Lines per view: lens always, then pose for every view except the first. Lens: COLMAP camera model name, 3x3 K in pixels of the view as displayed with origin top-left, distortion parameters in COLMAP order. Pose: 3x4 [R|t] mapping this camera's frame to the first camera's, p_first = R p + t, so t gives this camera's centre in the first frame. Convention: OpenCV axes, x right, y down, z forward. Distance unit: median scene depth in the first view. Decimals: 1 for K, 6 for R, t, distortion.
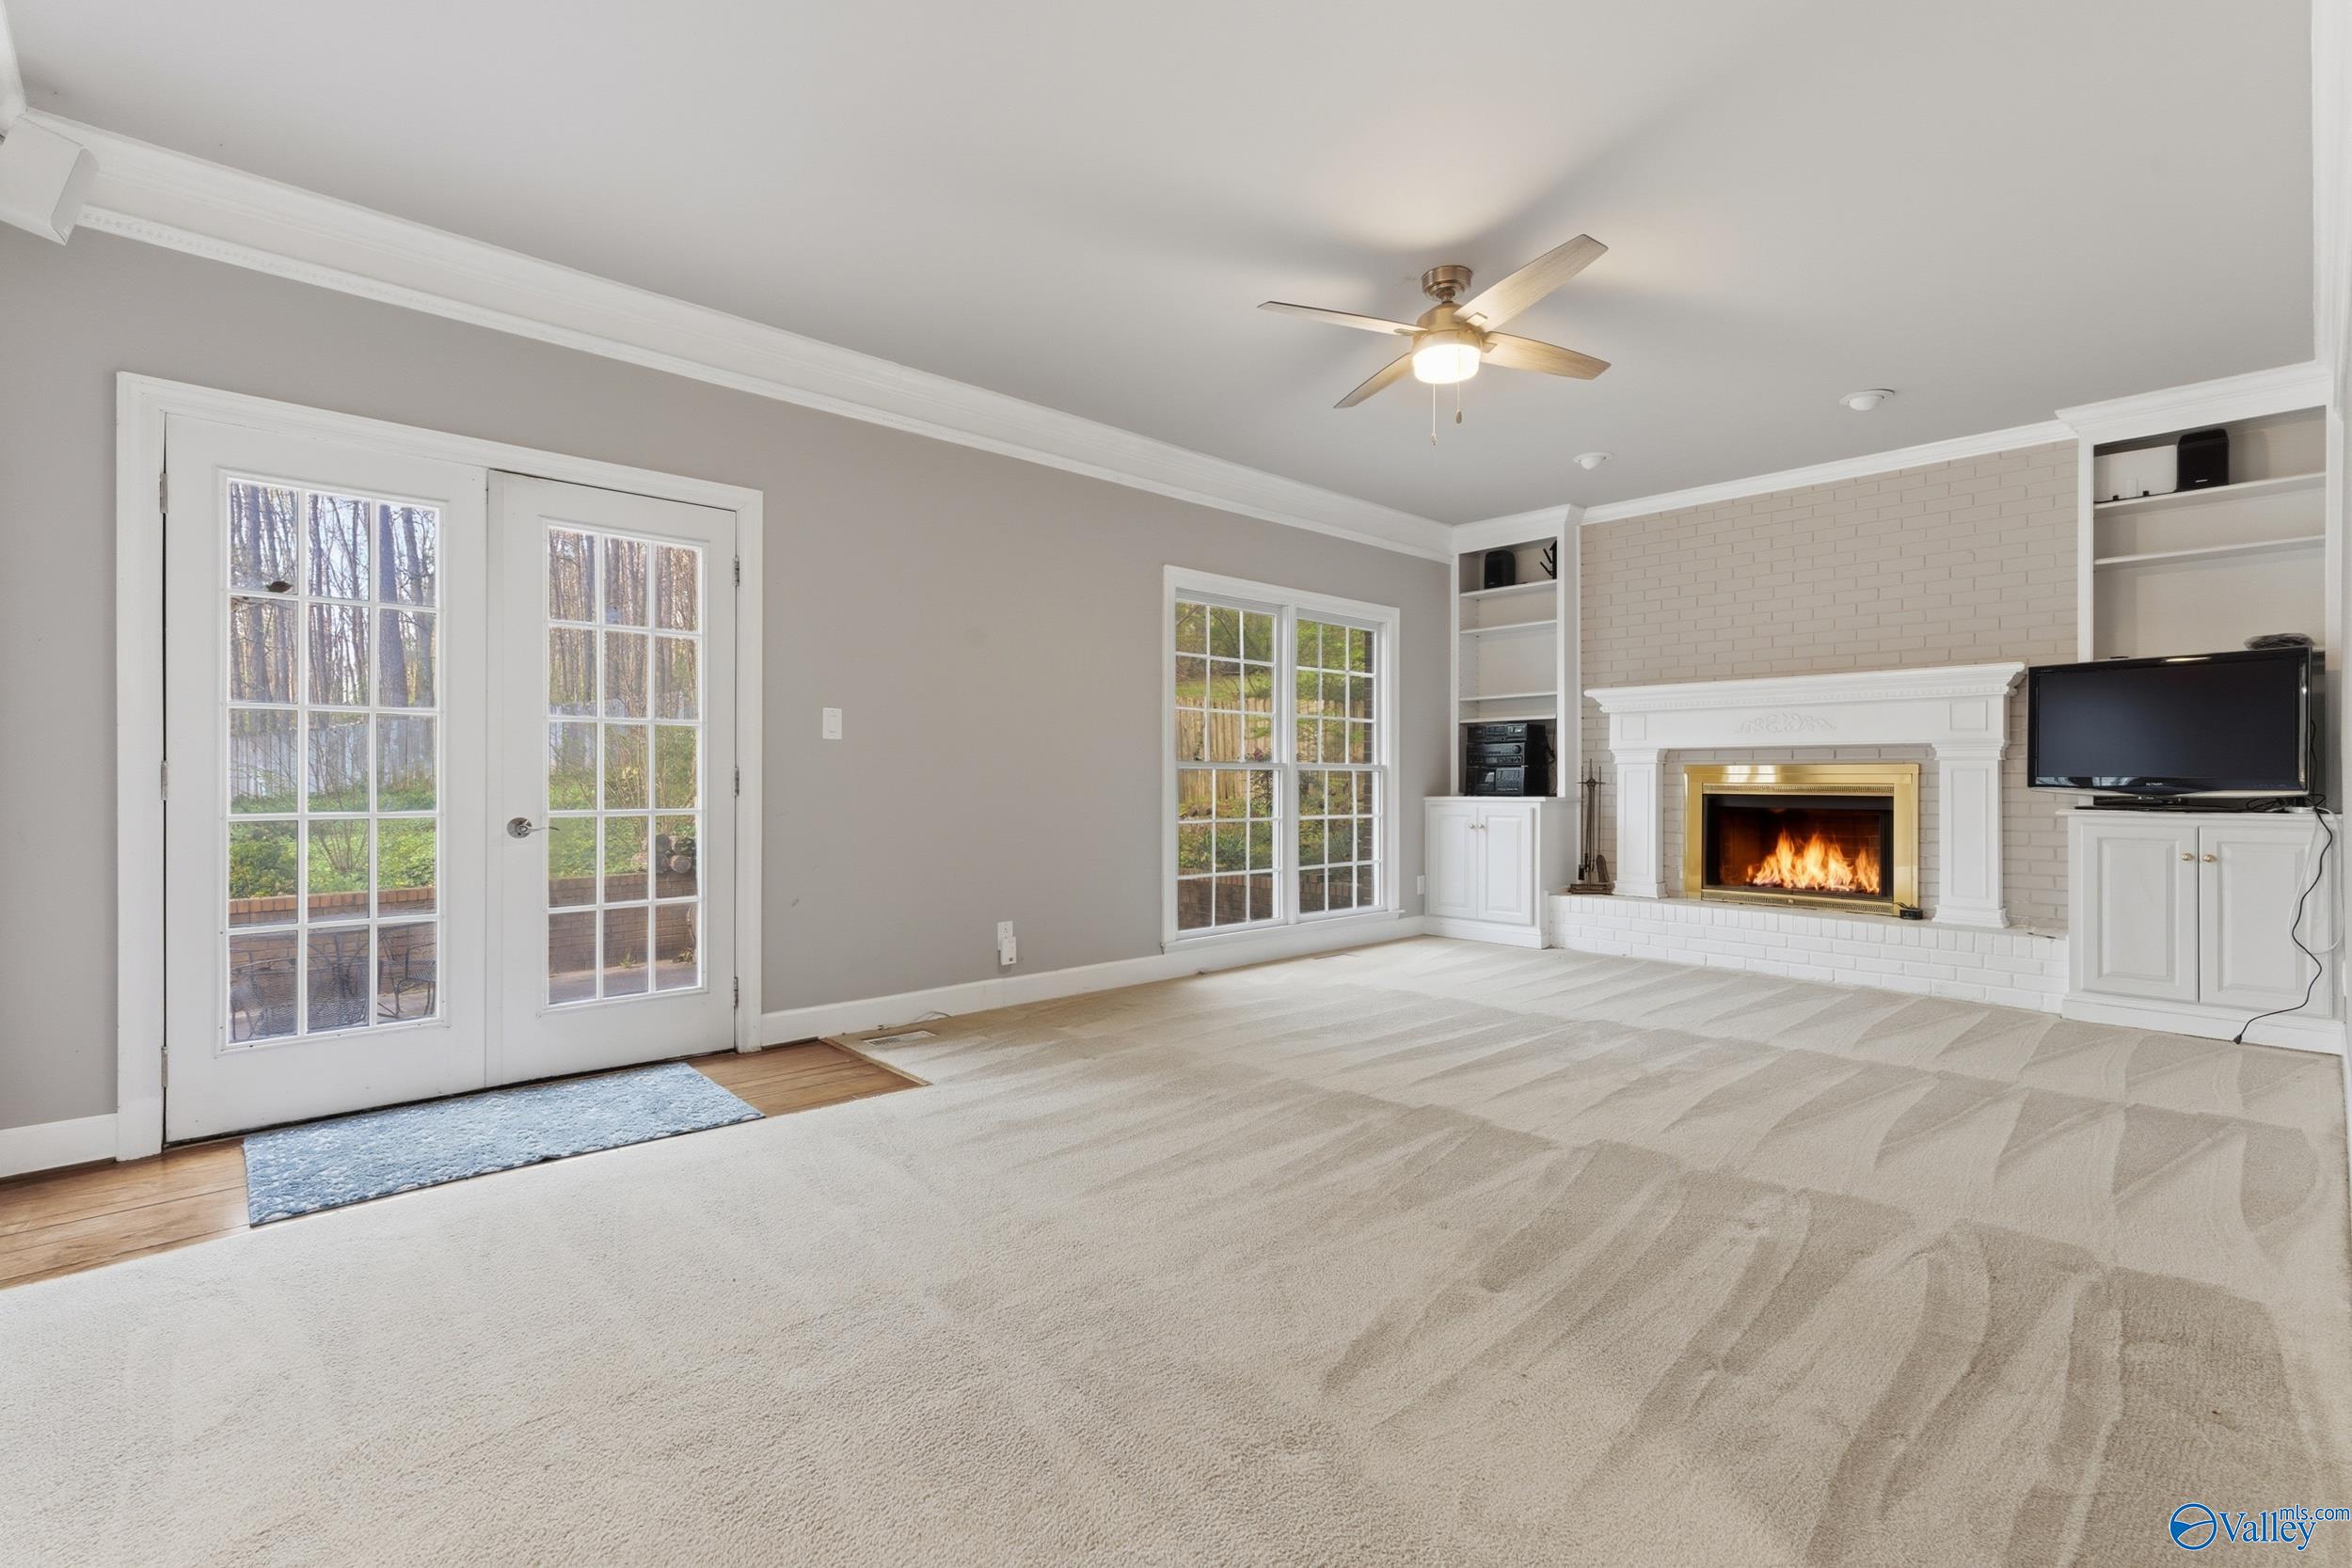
lens RADIAL K [[1055.2, 0, 1191.6], [0, 1055.2, 778.8], [0, 0, 1]] dist [-0.001377, 0.000892]
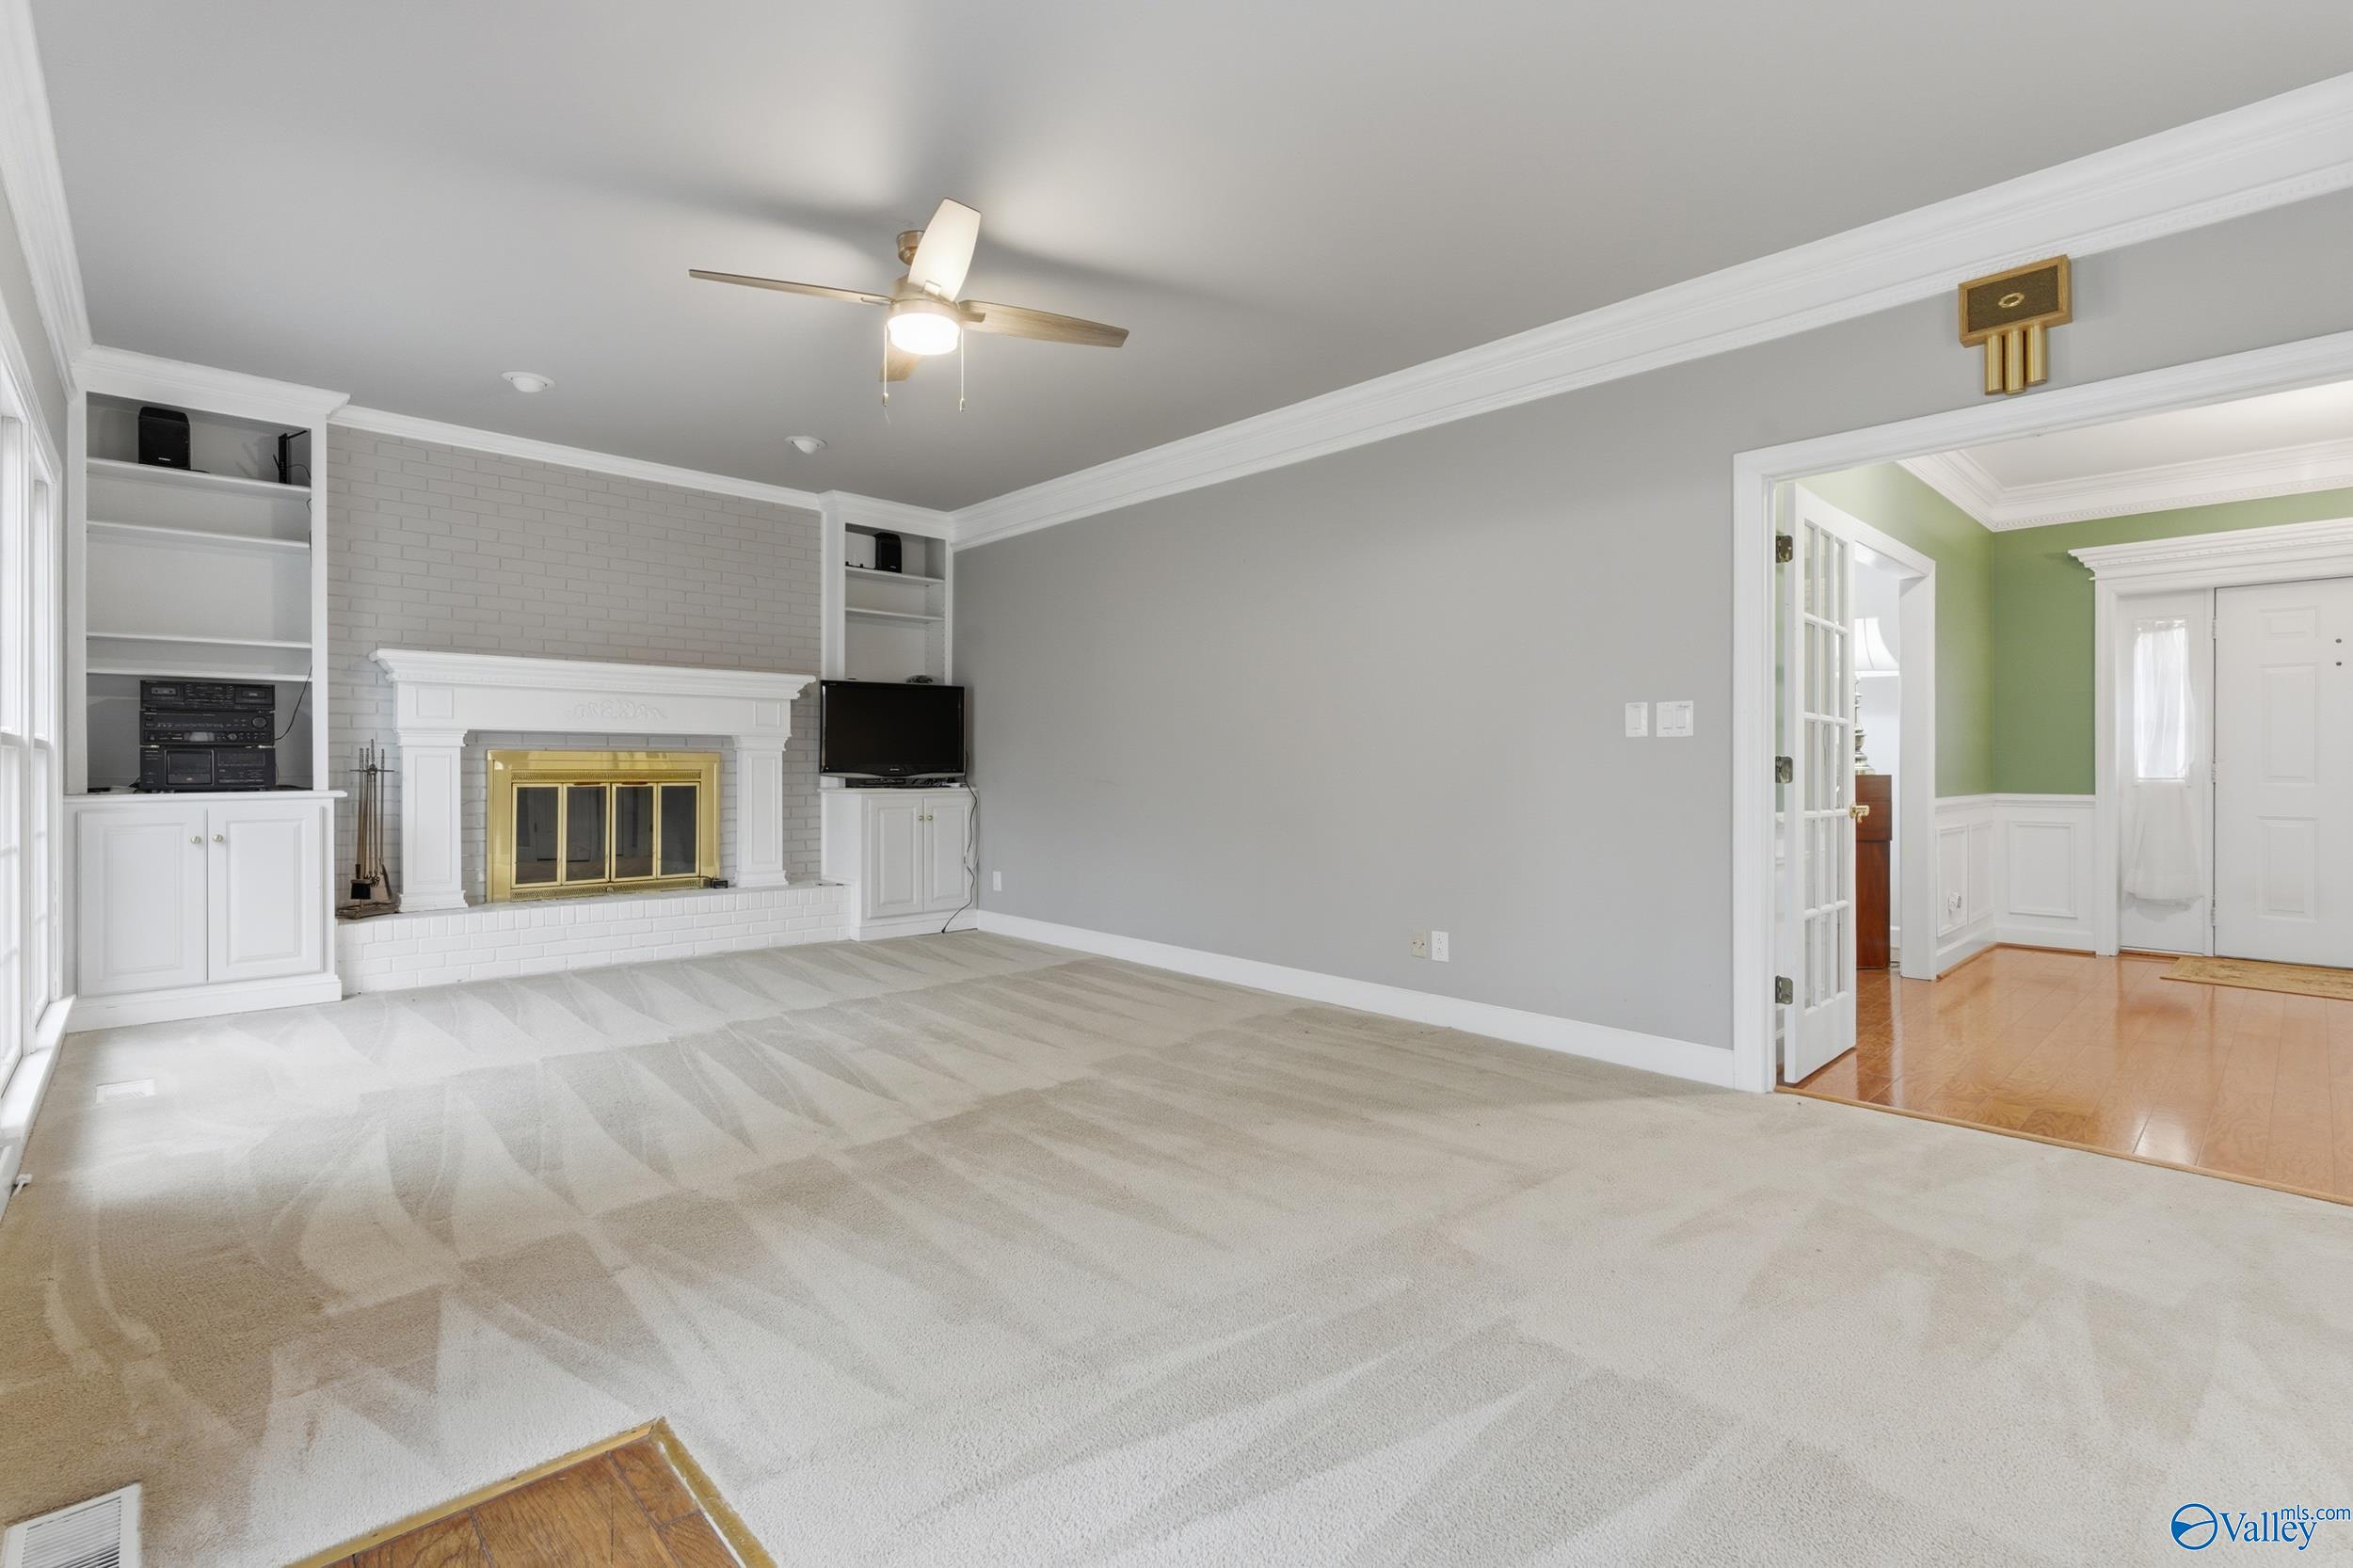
lens RADIAL K [[1055.8, 0, 1191.1], [0, 1055.8, 764.1], [0, 0, 1]] dist [-0.001377, 0.000892]
pose [[-0.000740, -0.000656, 1.000000, -0.490528], [-0.003564, 0.999993, 0.000653, -0.004561], [-0.999993, -0.003564, -0.000742, 0.519705]]
